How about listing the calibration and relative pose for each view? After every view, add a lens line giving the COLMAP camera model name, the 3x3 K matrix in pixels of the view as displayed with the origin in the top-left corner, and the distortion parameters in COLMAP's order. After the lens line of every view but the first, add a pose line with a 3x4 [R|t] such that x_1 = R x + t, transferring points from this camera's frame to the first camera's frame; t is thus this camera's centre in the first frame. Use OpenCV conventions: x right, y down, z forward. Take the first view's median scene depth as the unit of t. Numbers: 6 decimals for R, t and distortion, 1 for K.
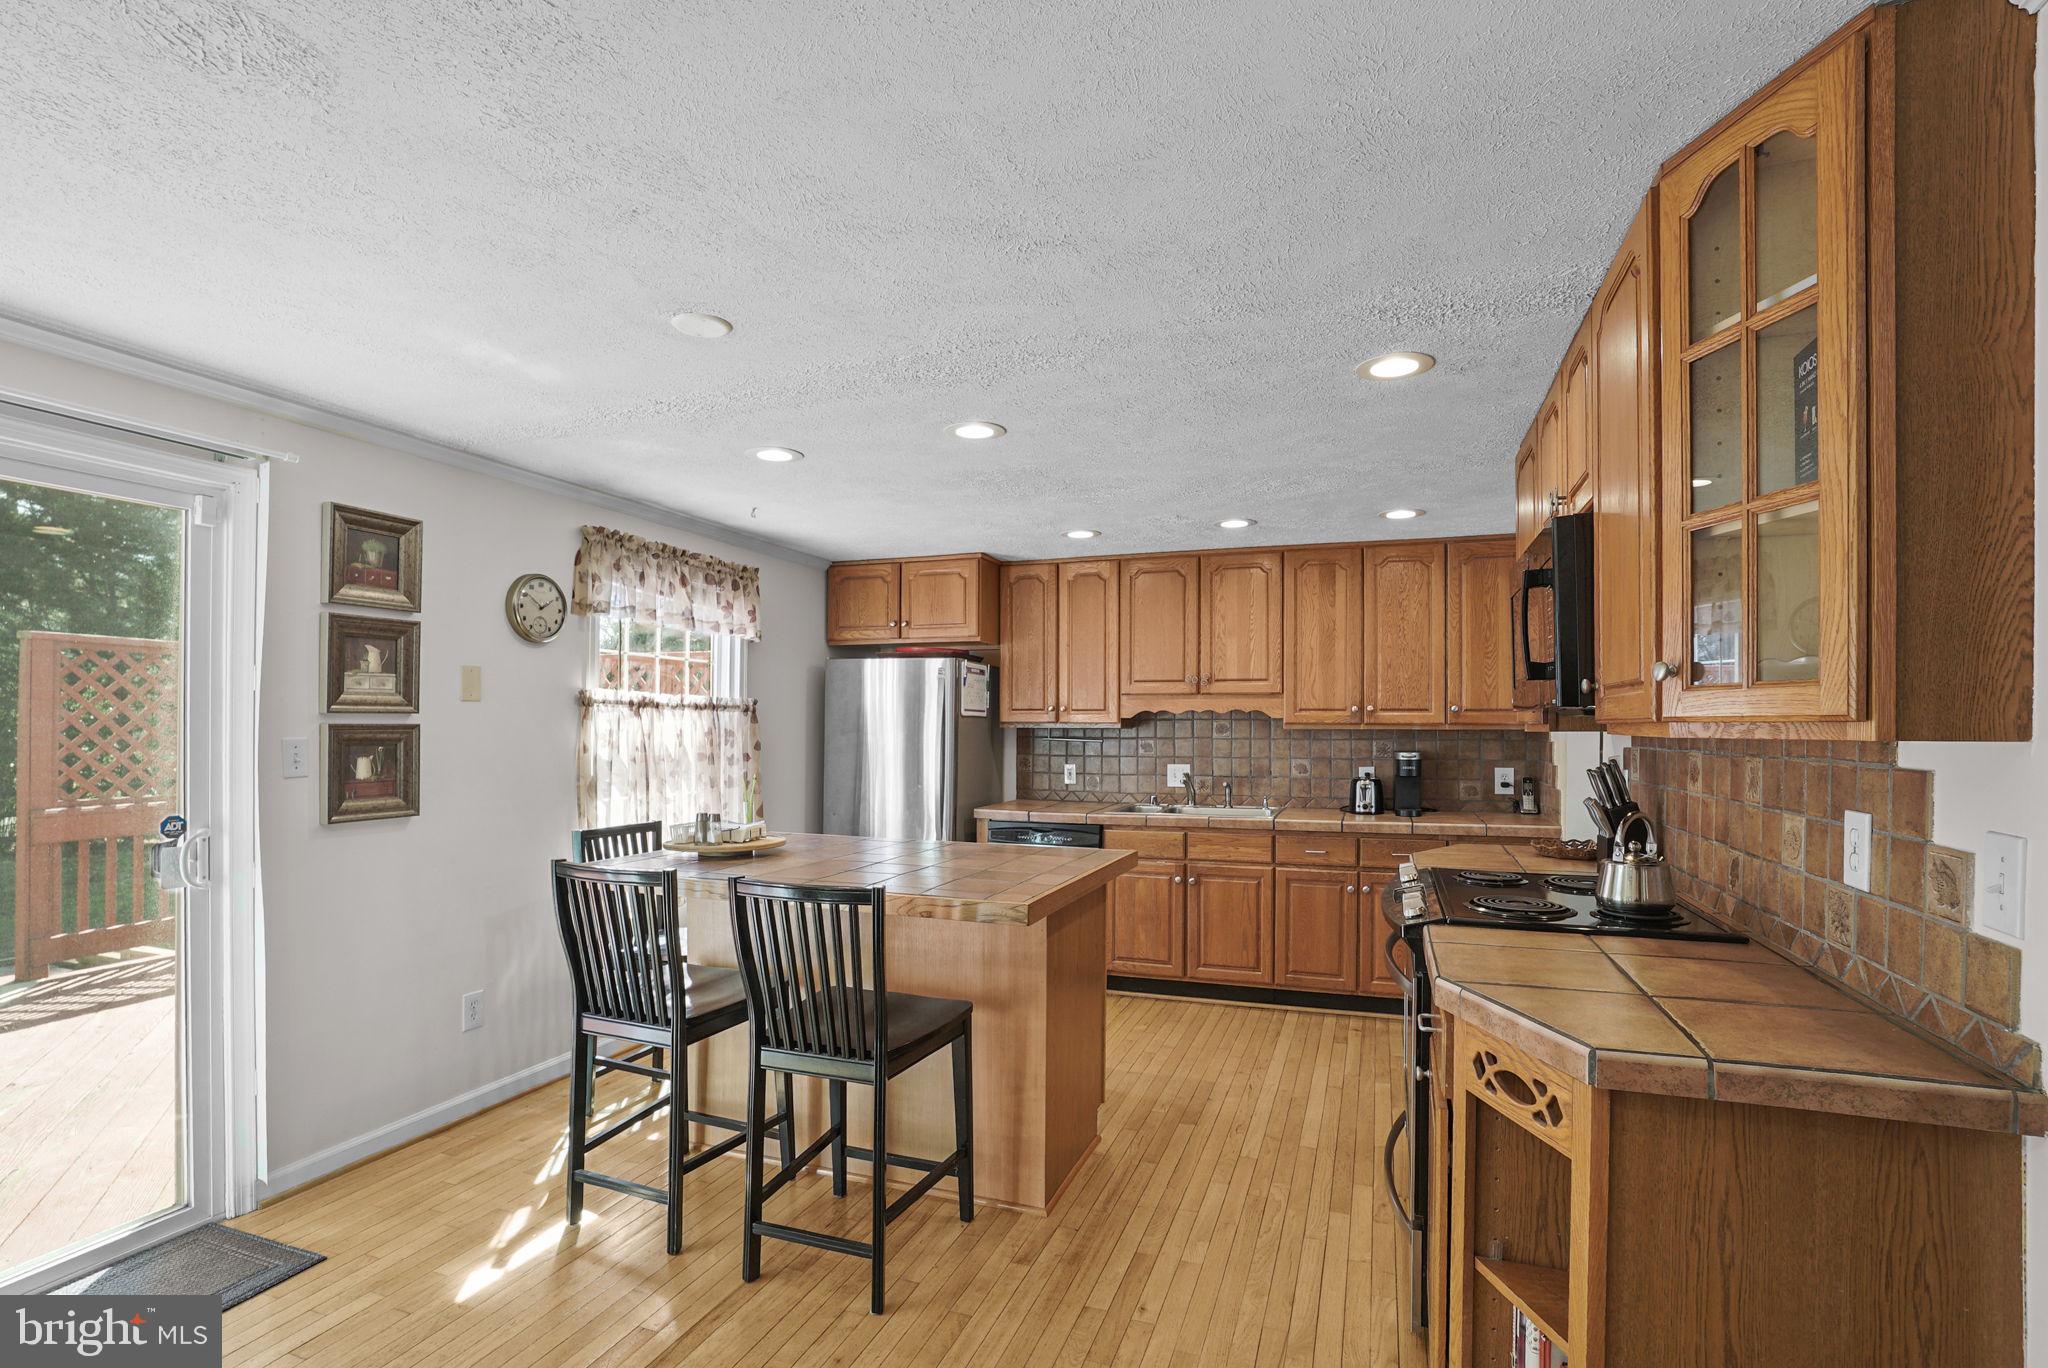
lens RADIAL K [[963.6, 0, 1027.8], [0, 963.6, 714.7], [0, 0, 1]] dist [-0.035246, 0.000106]
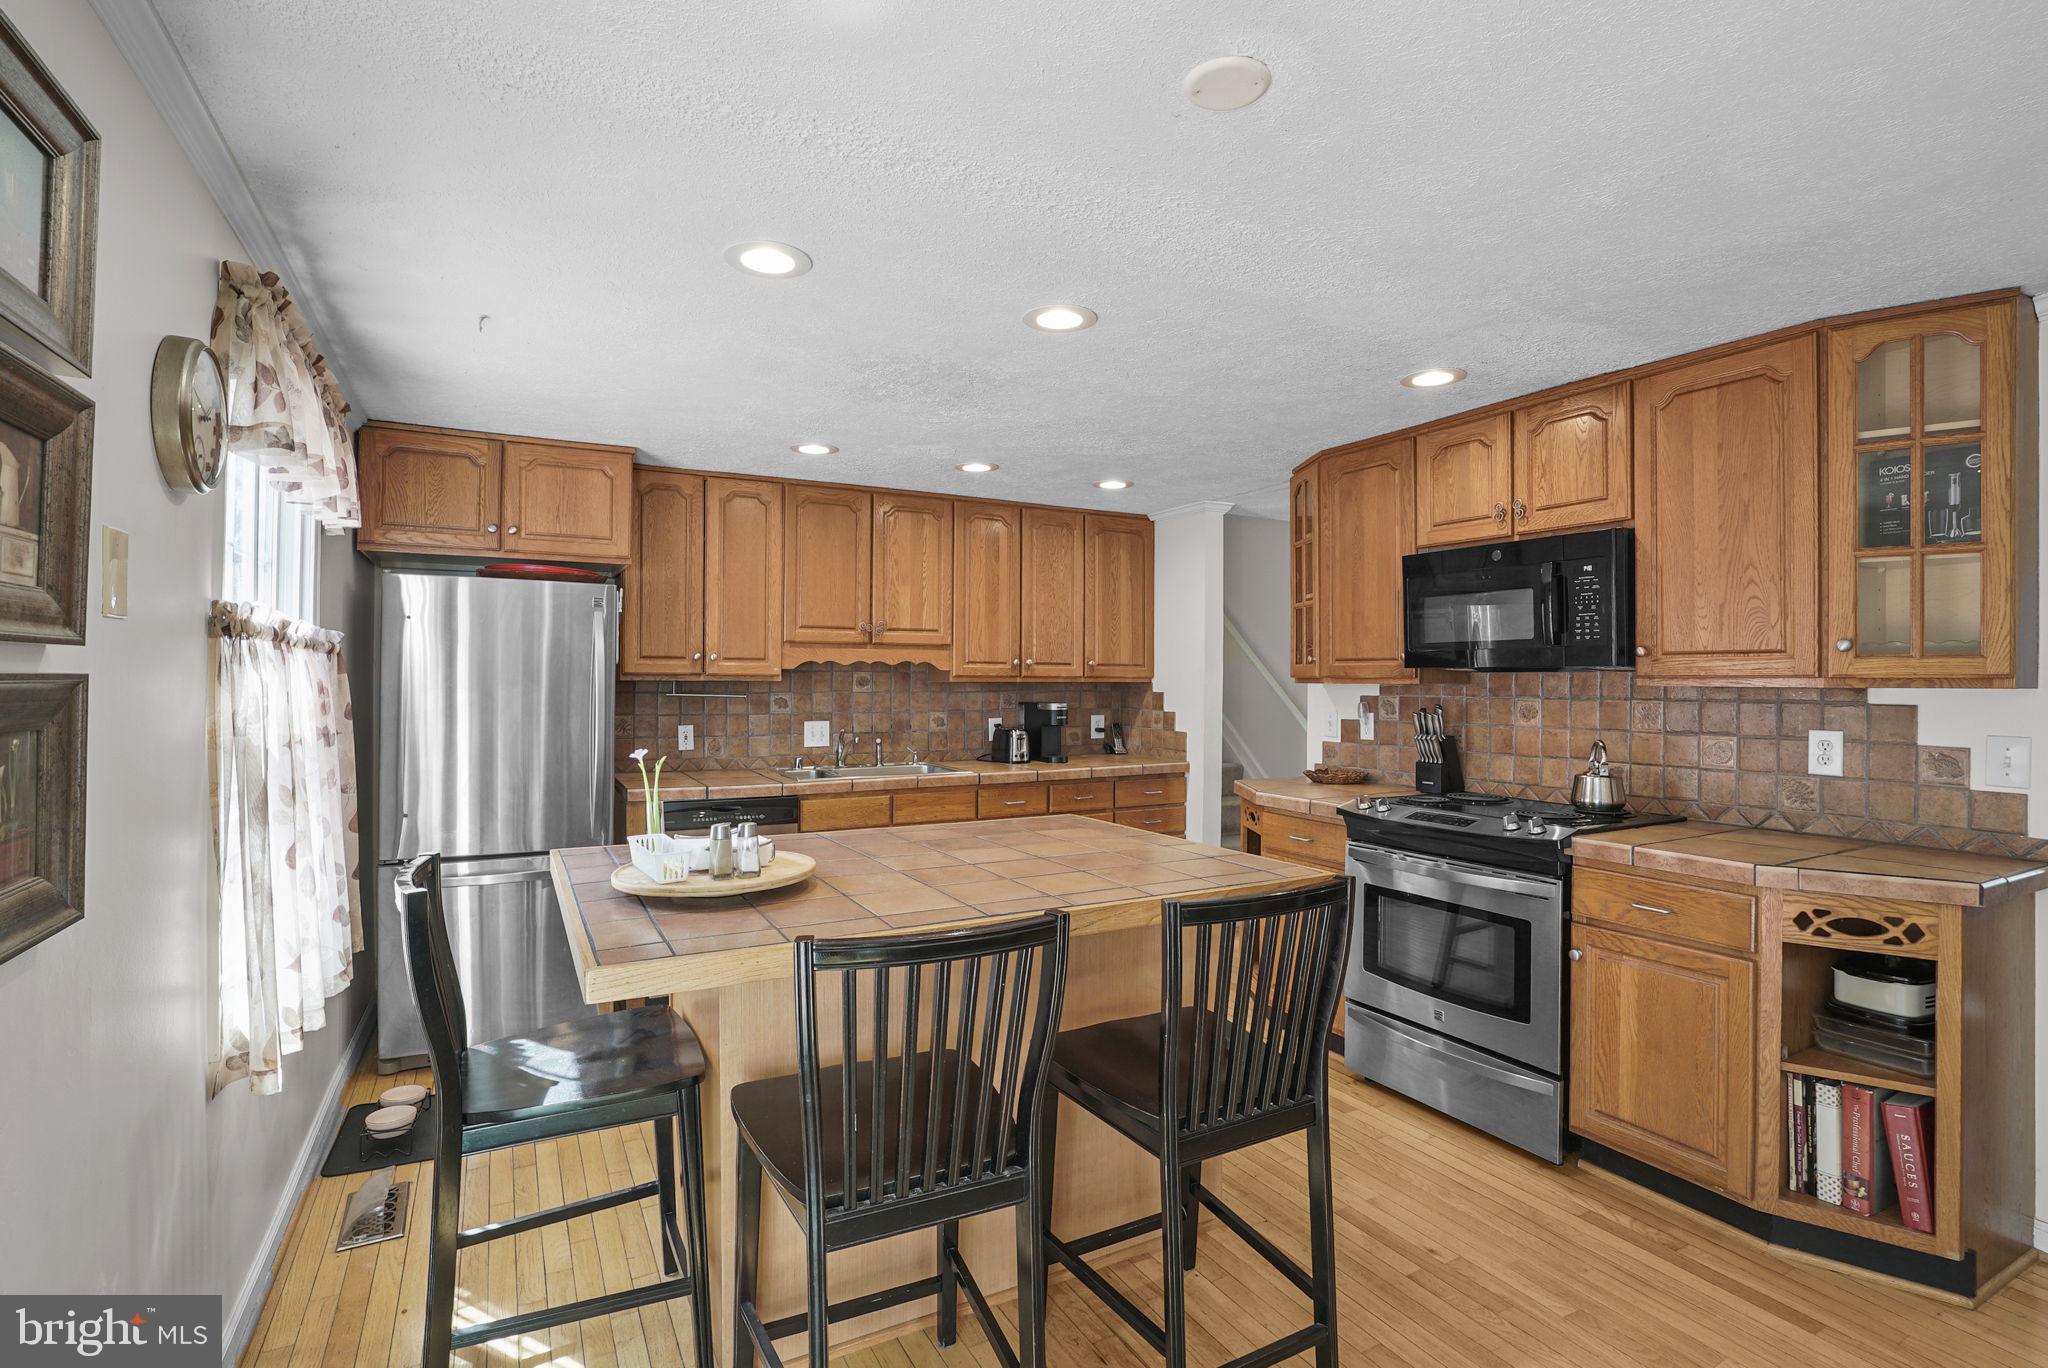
lens RADIAL K [[981.5, 0, 1028.1], [0, 981.5, 656.9], [0, 0, 1]] dist [-0.001951, -0.000153]
pose [[0.660341, 0.017019, 0.750773, -0.434793], [-0.009804, 0.999853, -0.014042, 0.002879], [-0.750902, 0.001912, 0.660411, 0.279479]]
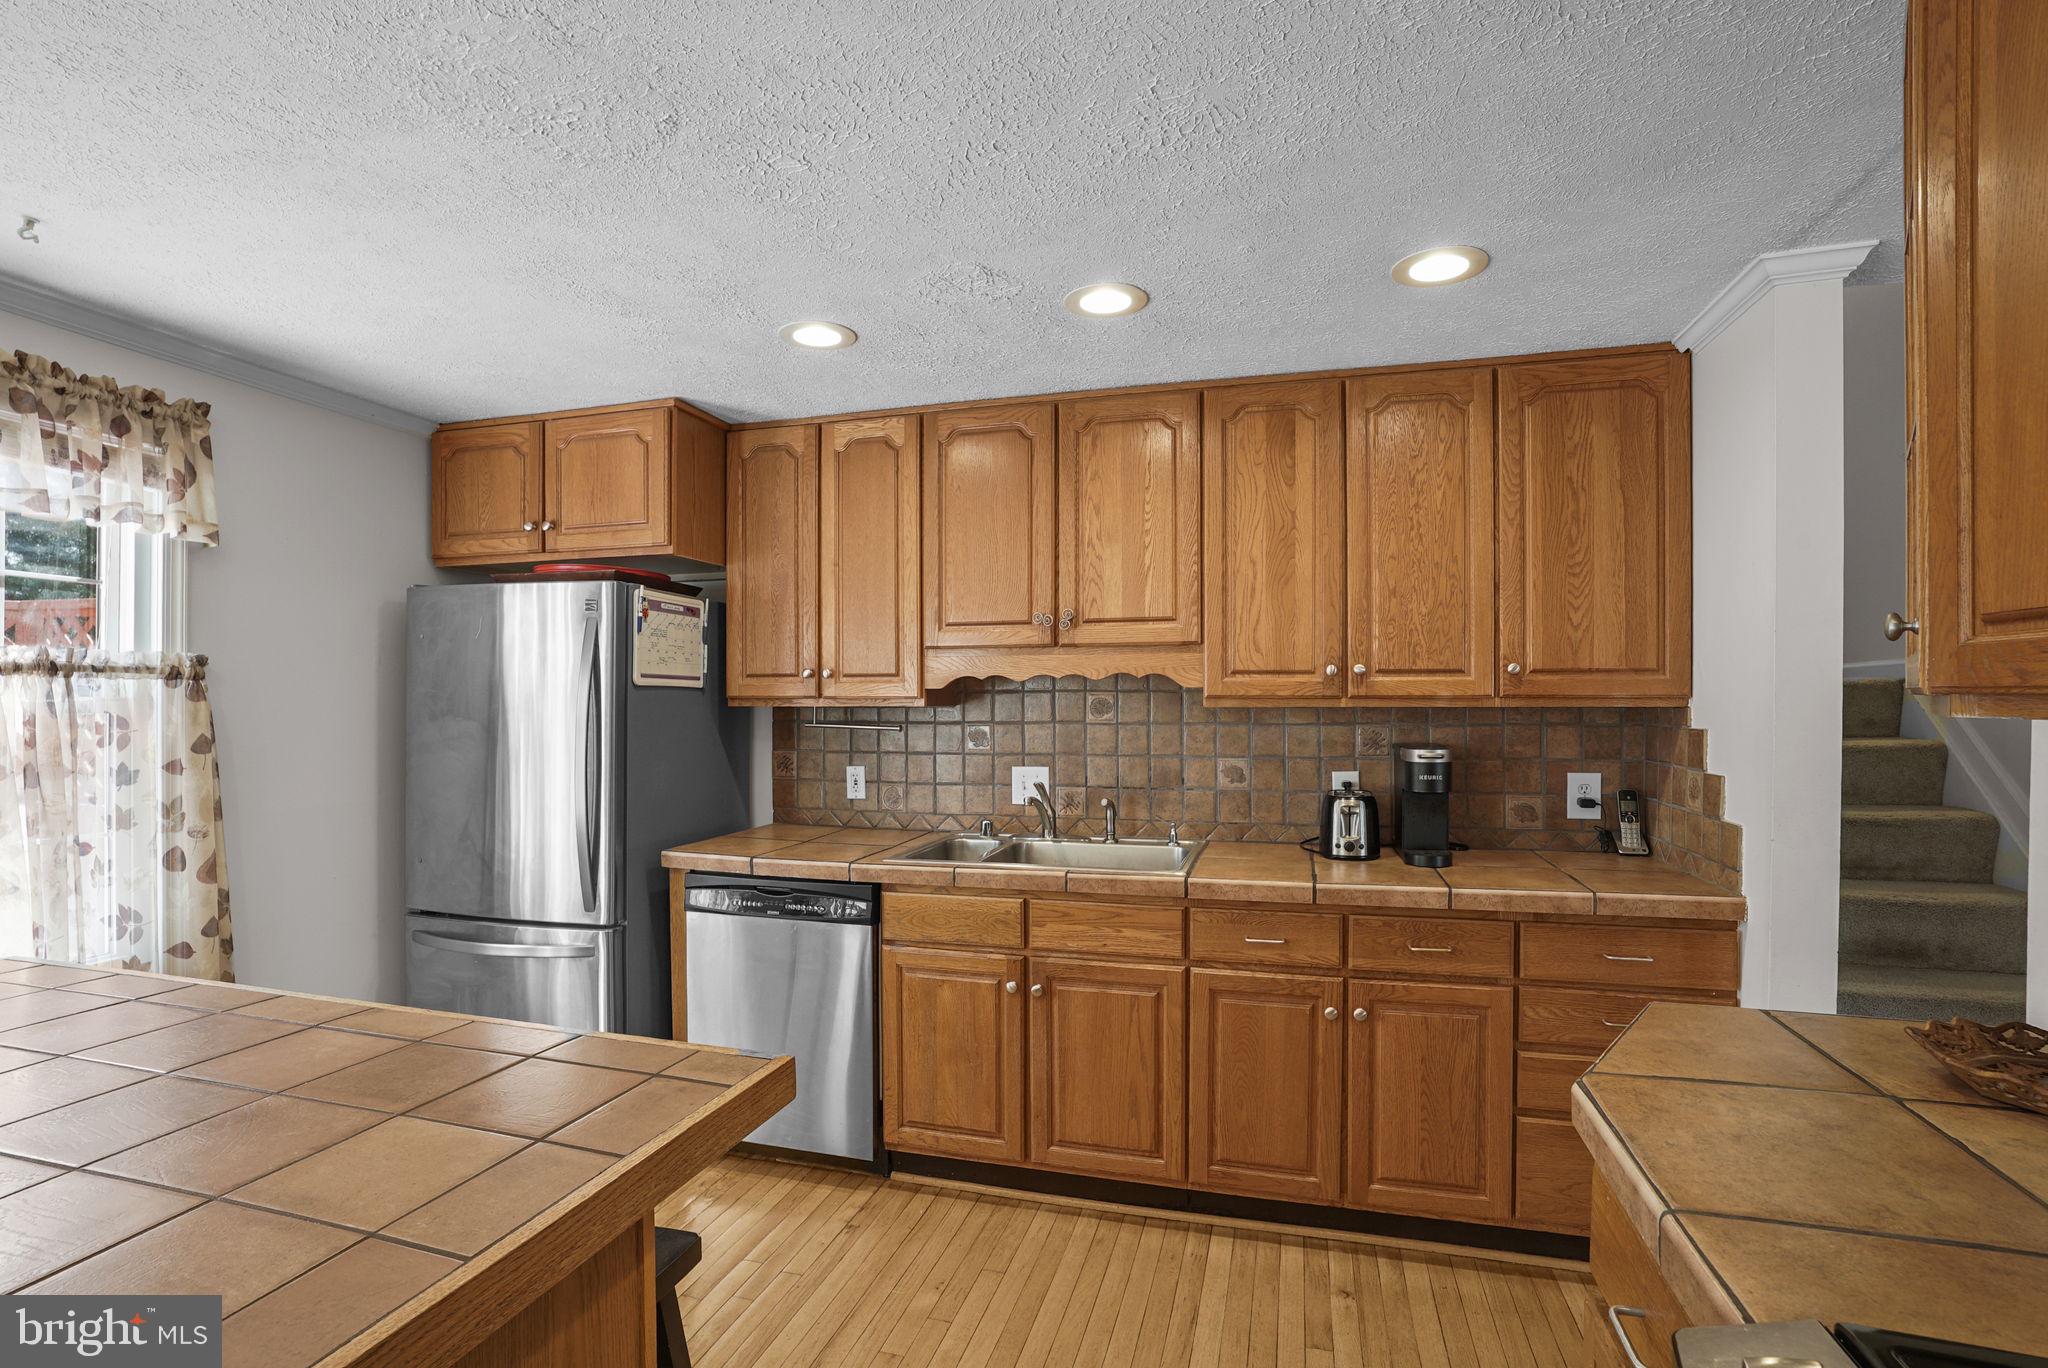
lens RADIAL K [[959.7, 0, 1020.7], [0, 959.7, 692.3], [0, 0, 1]] dist [-0.035534, 0.000225]
pose [[0.997516, -0.003731, 0.070342, 0.120107], [0.003616, 0.999992, 0.001765, 0.004886], [-0.070348, -0.001506, 0.997521, 0.449531]]
